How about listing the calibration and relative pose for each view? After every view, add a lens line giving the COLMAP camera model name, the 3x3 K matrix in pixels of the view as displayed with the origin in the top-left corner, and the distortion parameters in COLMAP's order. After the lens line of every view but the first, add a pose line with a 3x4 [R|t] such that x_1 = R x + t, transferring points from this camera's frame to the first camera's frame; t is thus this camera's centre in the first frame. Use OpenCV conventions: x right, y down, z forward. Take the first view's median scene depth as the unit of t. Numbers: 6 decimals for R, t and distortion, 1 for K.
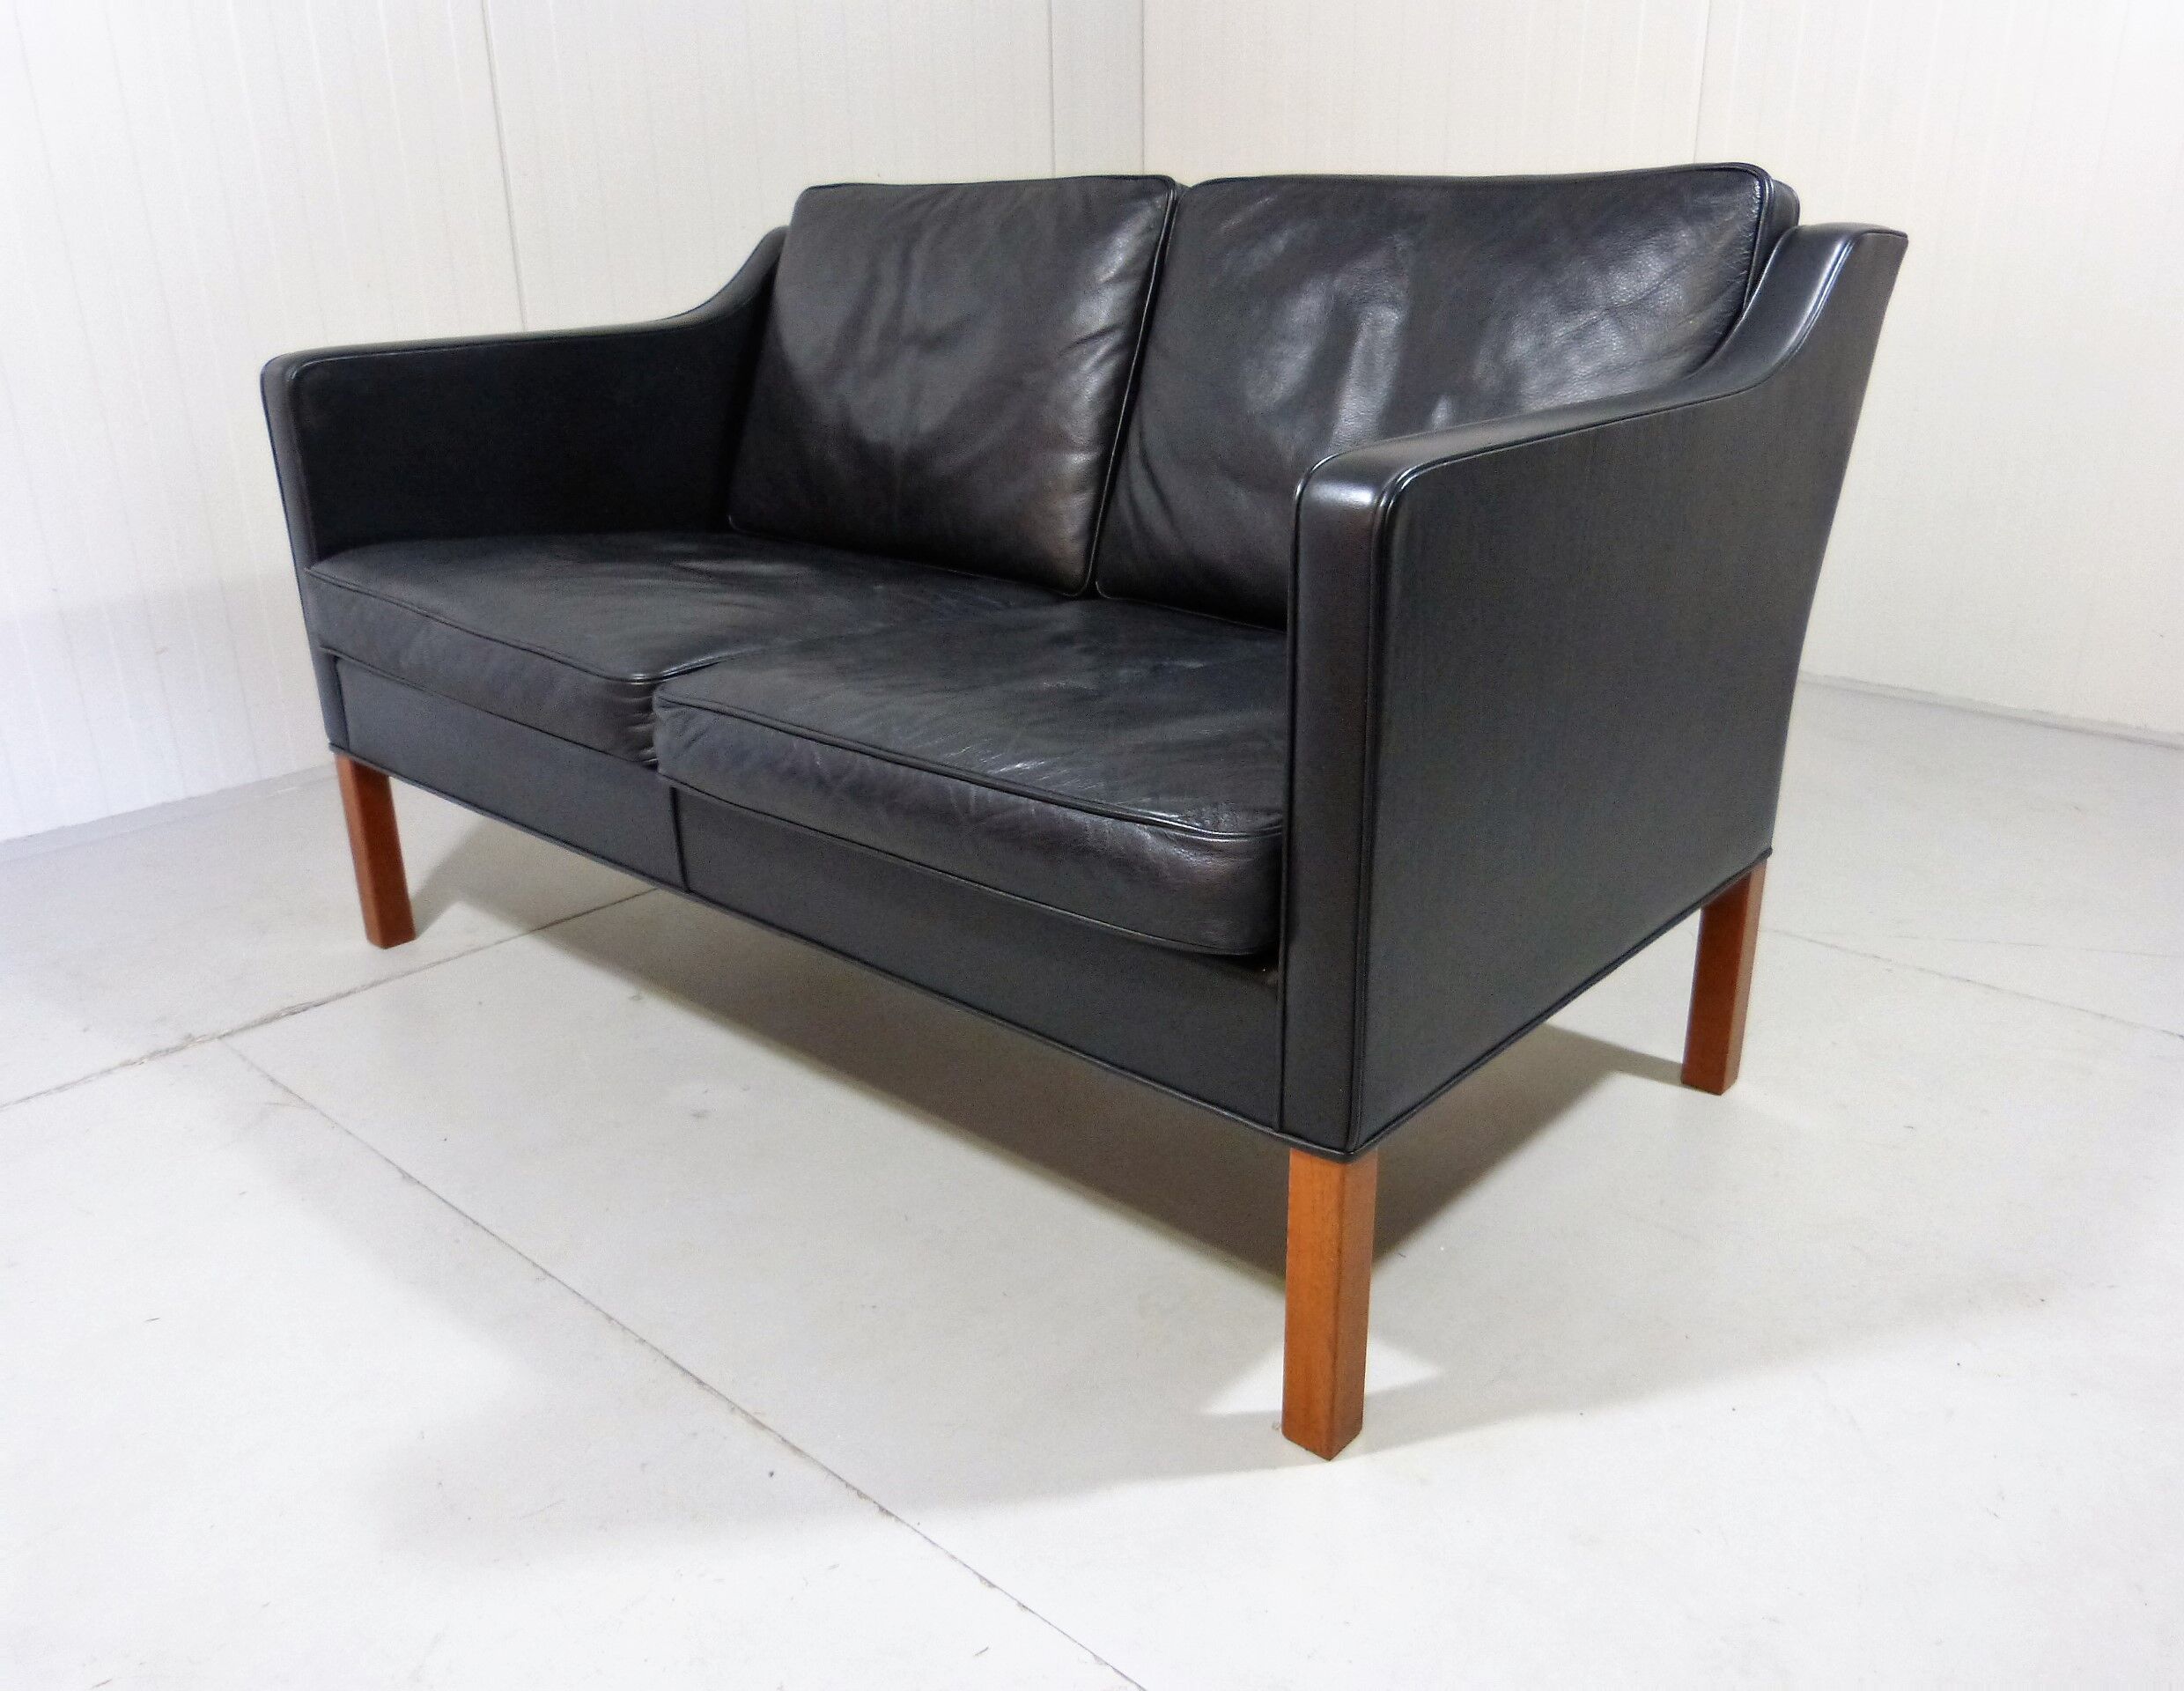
lens RADIAL K [[1669.9, 0, 1107.7], [0, 1669.9, 847.2], [0, 0, 1]] dist [-0.015648, 0.001098]
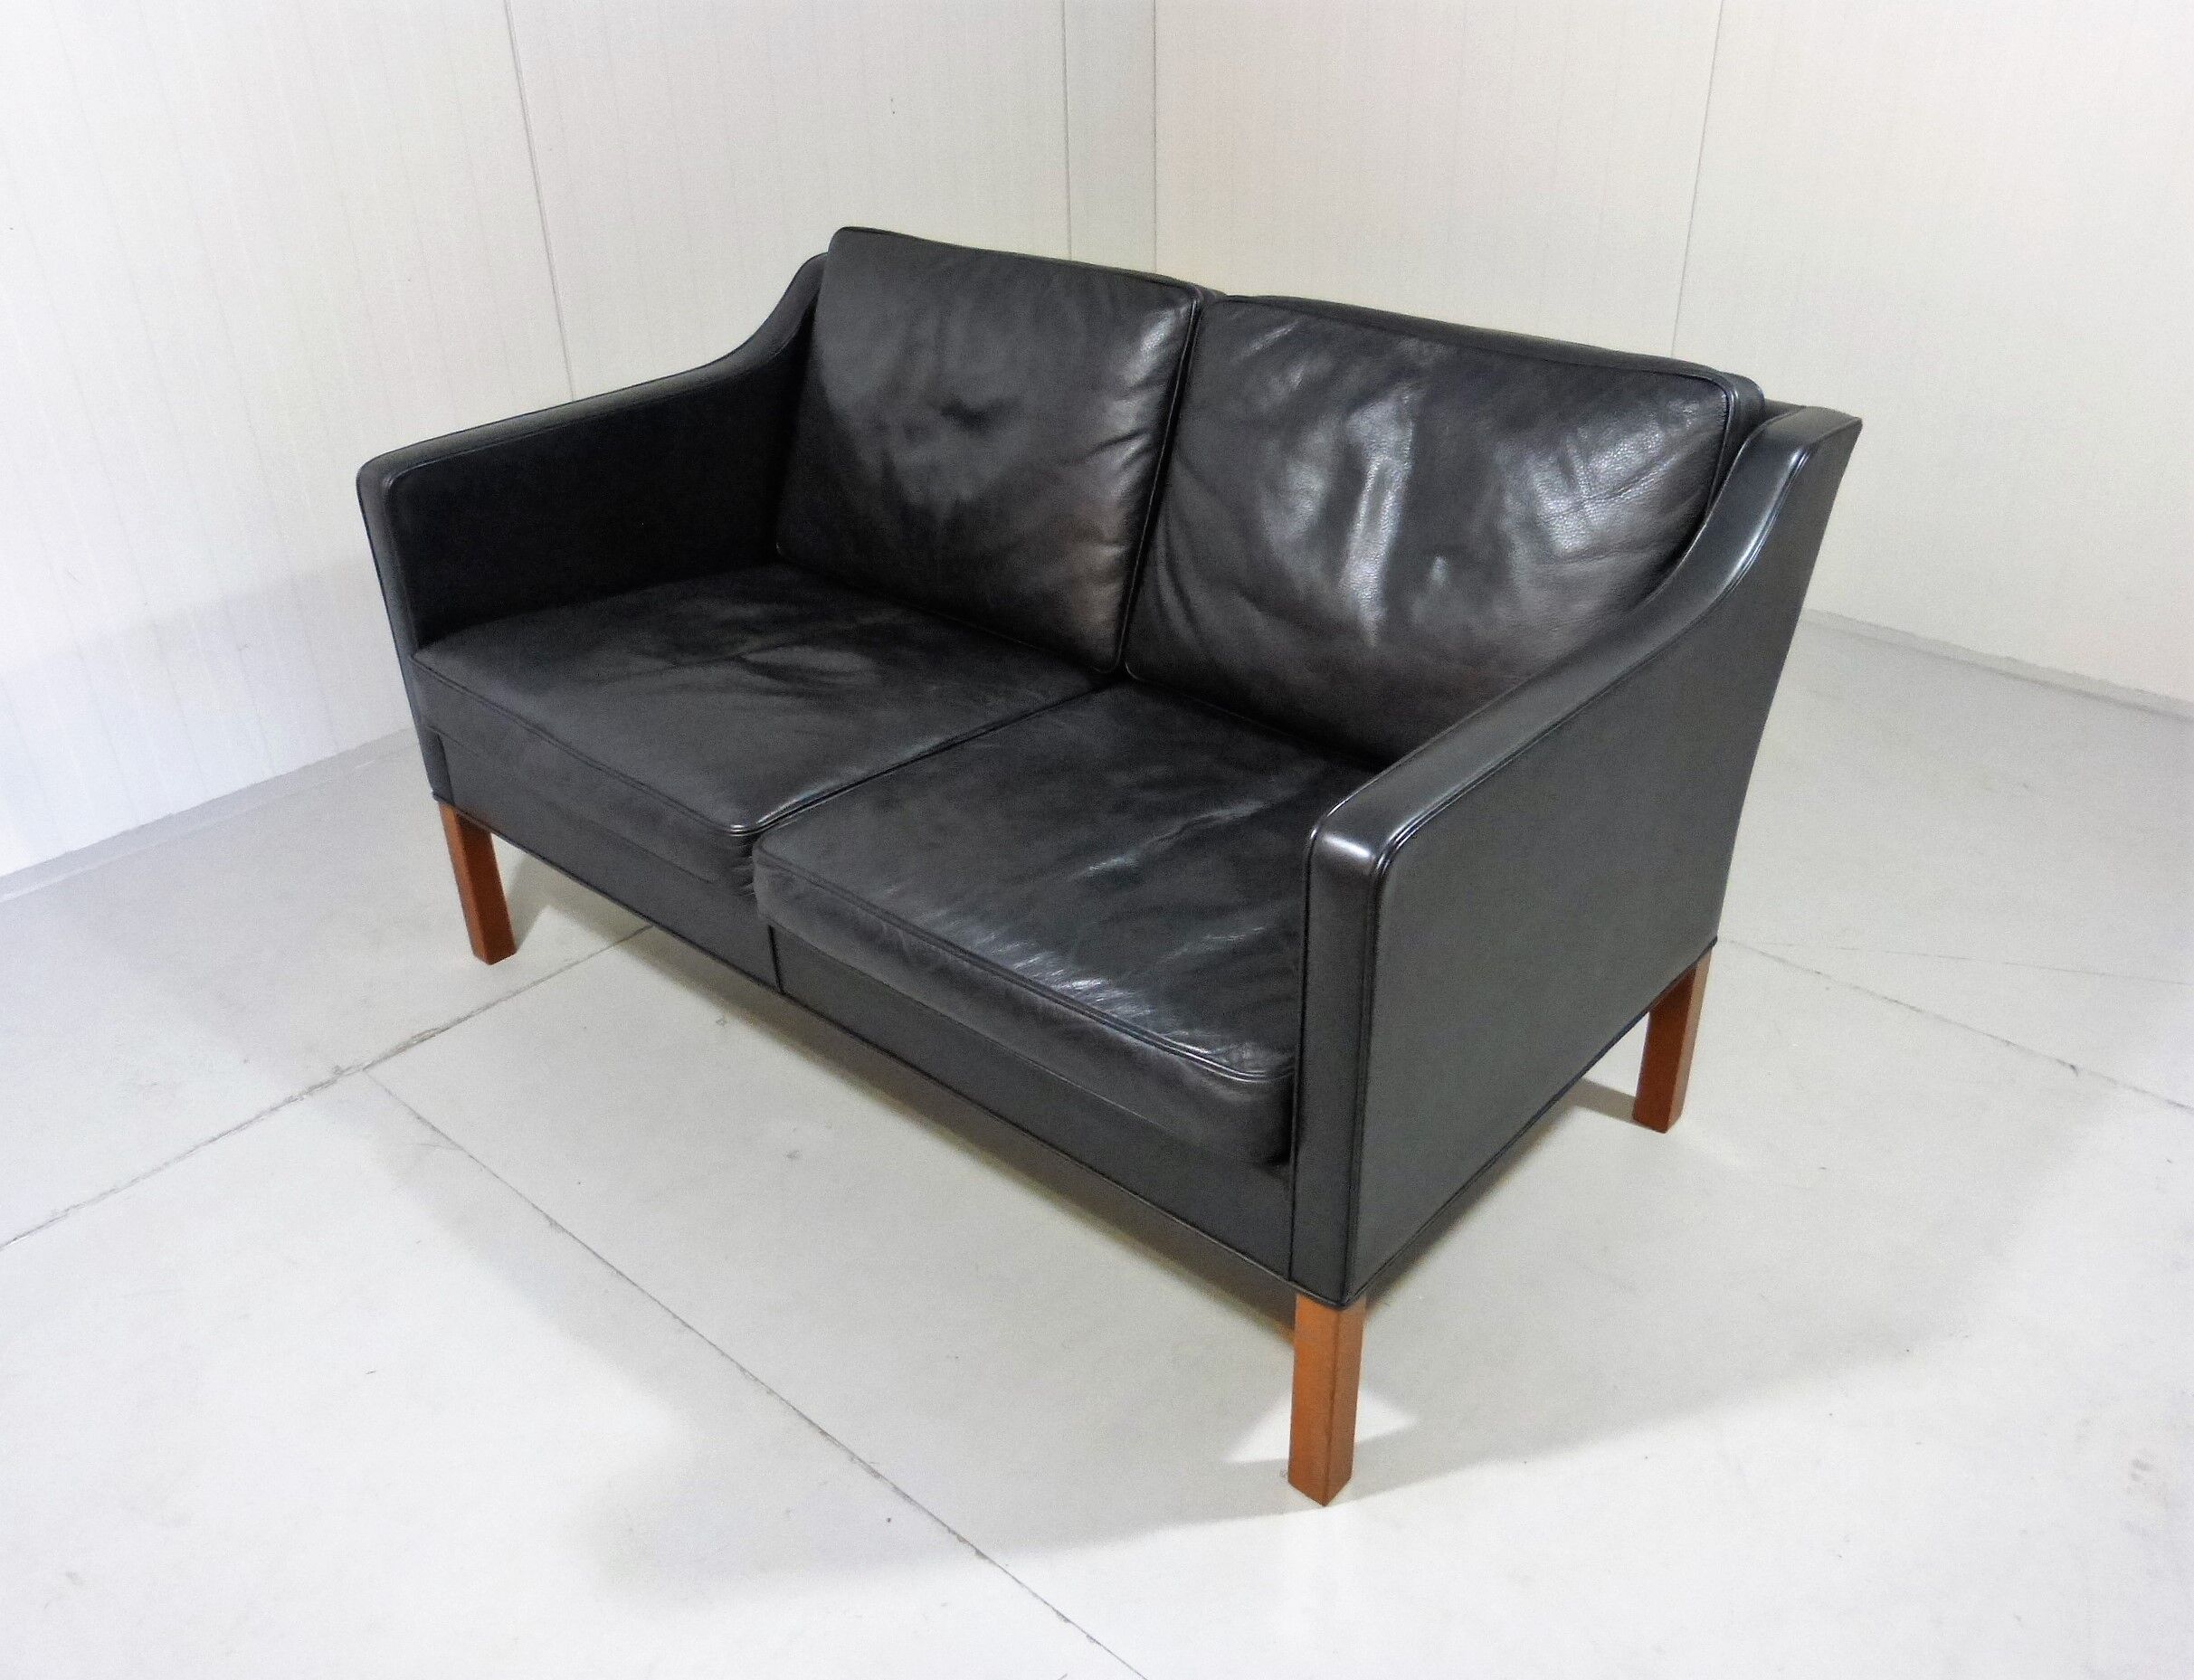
lens RADIAL K [[1718.7, 0, 1106.2], [0, 1718.7, 833.9], [0, 0, 1]] dist [-0.011608, -0.005961]
pose [[0.999978, -0.006525, -0.001499, -0.021130], [0.006679, 0.987897, 0.154969, -0.247927], [0.000470, -0.154976, 0.987918, -0.157074]]
